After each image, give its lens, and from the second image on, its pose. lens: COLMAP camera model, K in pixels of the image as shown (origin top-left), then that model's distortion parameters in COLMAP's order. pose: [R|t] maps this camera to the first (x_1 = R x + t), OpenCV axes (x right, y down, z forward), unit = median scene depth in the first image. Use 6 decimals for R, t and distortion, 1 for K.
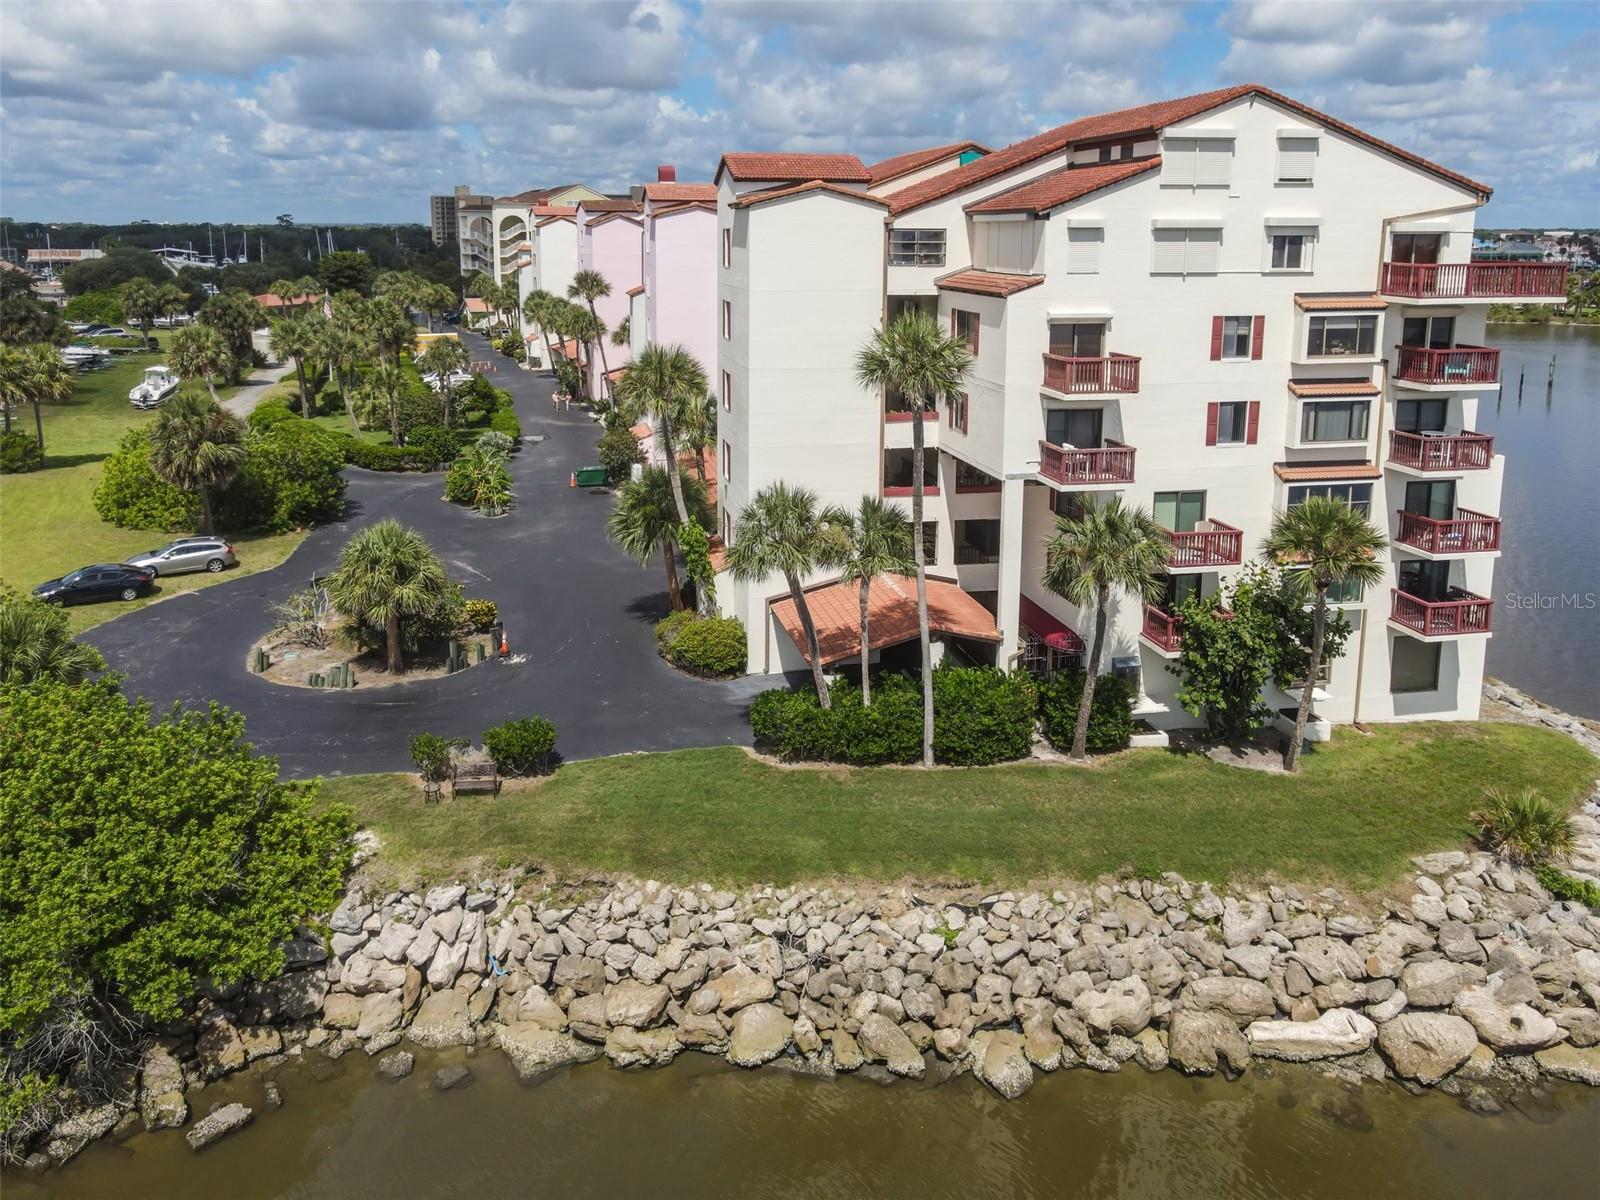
lens RADIAL K [[1227.3, 0, 752.4], [0, 1227.3, 438.1], [0, 0, 1]] dist [0.015007, 0.005770]
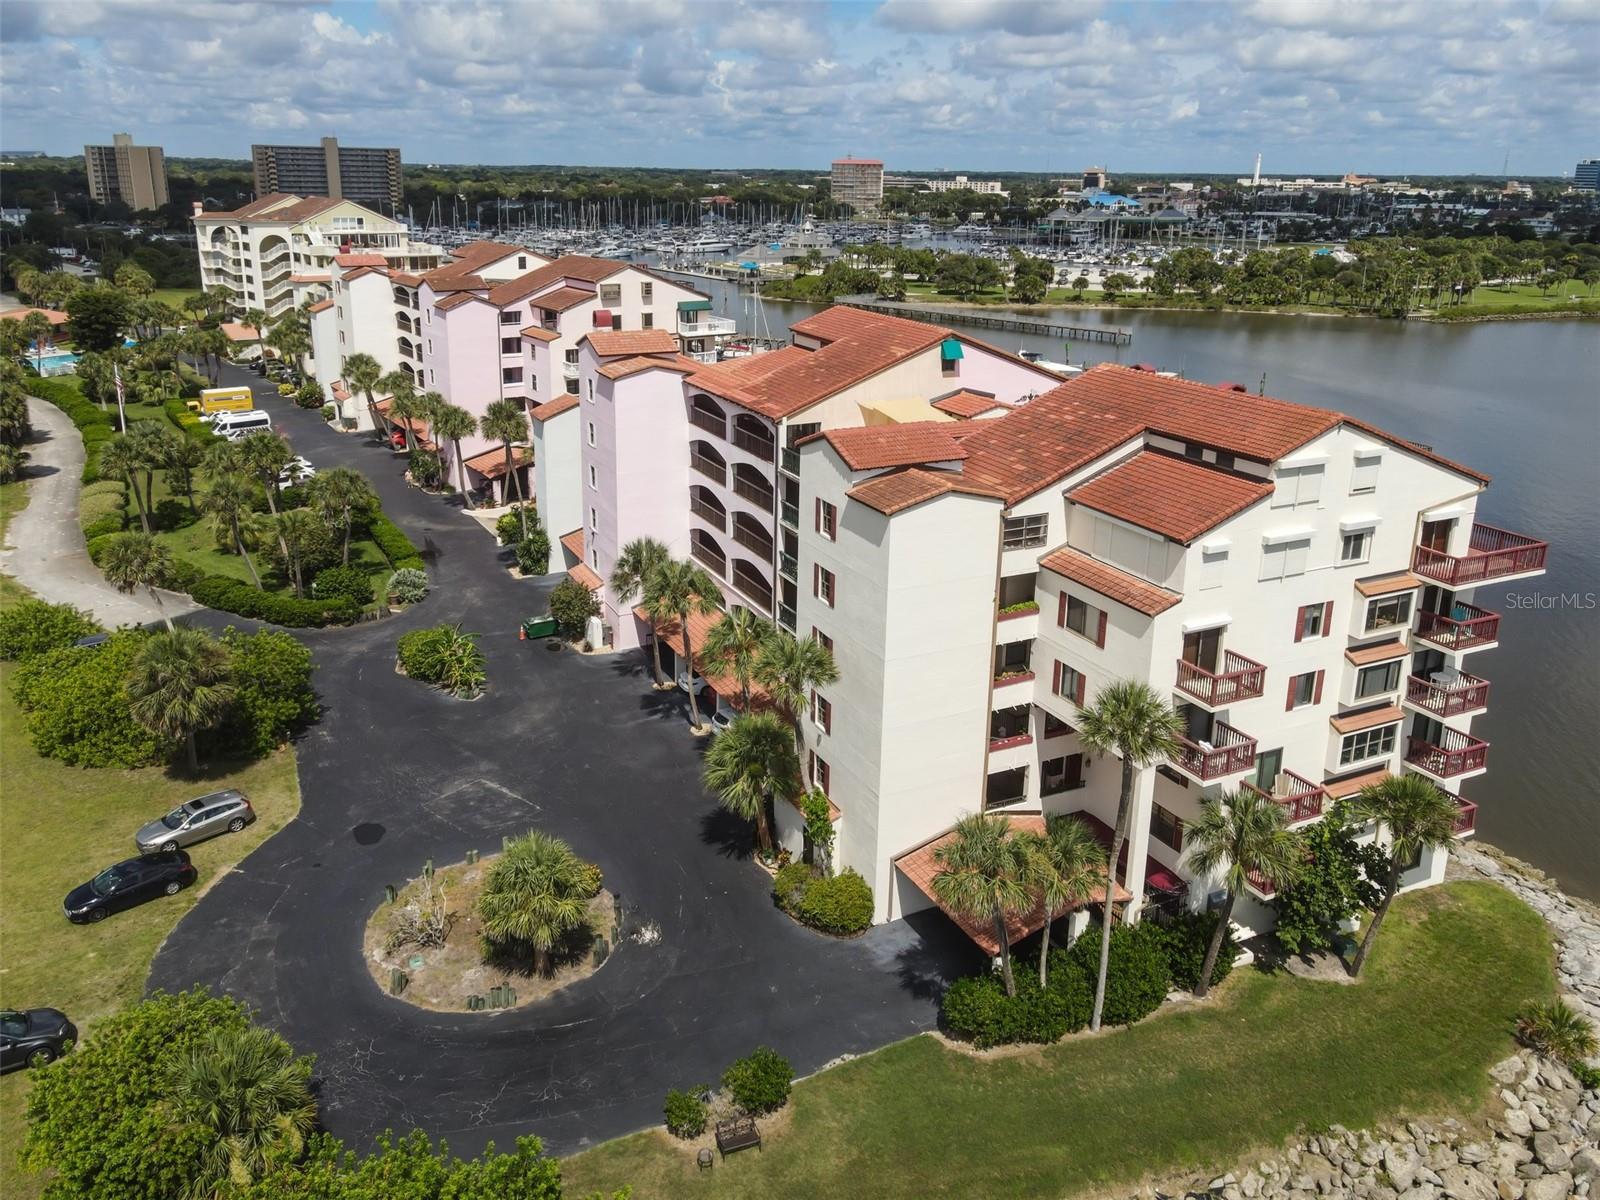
lens RADIAL K [[1201.6, 0, 764.0], [0, 1201.6, 506.8], [0, 0, 1]] dist [0.021025, -0.000391]
pose [[0.965875, -0.059798, 0.252009, -0.386976], [0.032330, 0.993209, 0.111765, -0.333068], [-0.256981, -0.099803, 0.961249, 0.048964]]
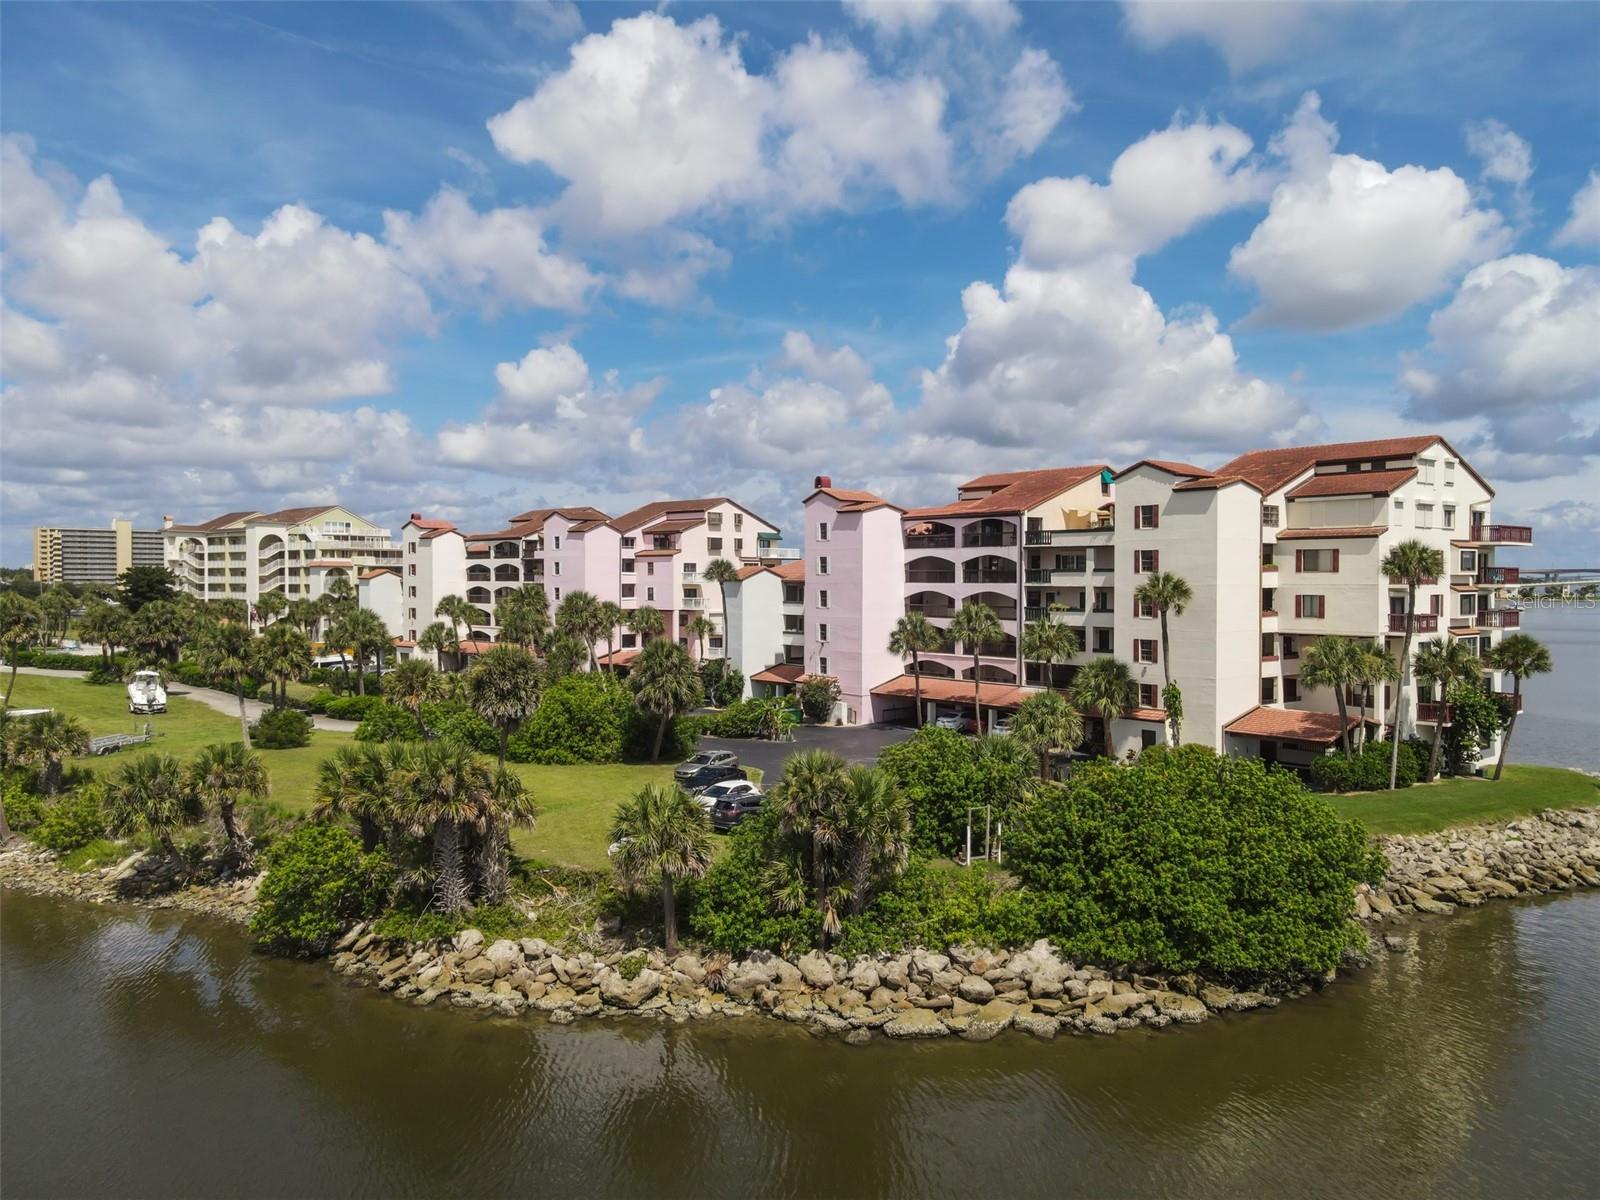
lens RADIAL K [[1171.8, 0, 800.0], [0, 1171.8, 600.0], [0, 0, 1]] dist [0.009838, 0.011463]
pose [[0.874430, -0.009769, 0.485054, -1.387963], [0.081122, 0.988666, -0.126331, 0.132657], [-0.478322, 0.149816, 0.865311, -0.118718]]
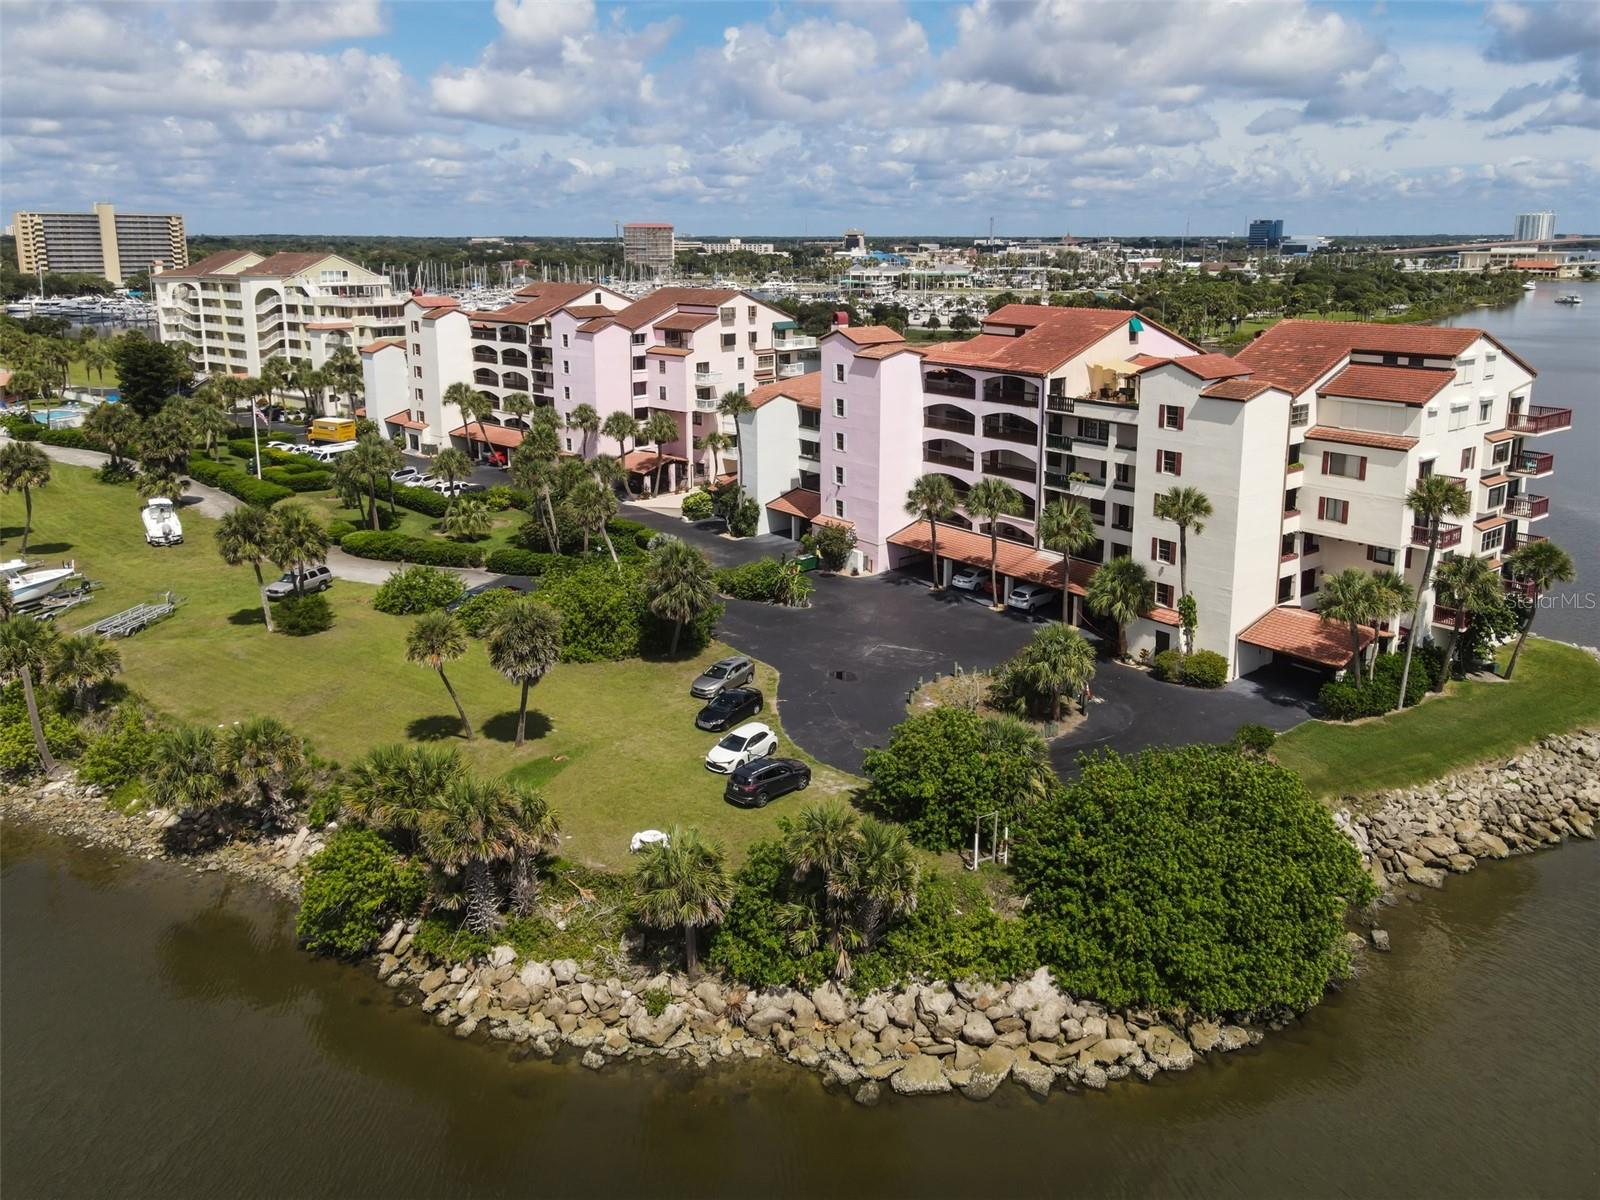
lens RADIAL K [[1214.9, 0, 801.3], [0, 1214.9, 469.6], [0, 0, 1]] dist [0.014023, 0.001790]
pose [[0.880735, -0.091327, 0.464721, -1.387548], [0.080975, 0.995821, 0.042235, -0.228010], [-0.466636, 0.000433, 0.884449, -0.185575]]
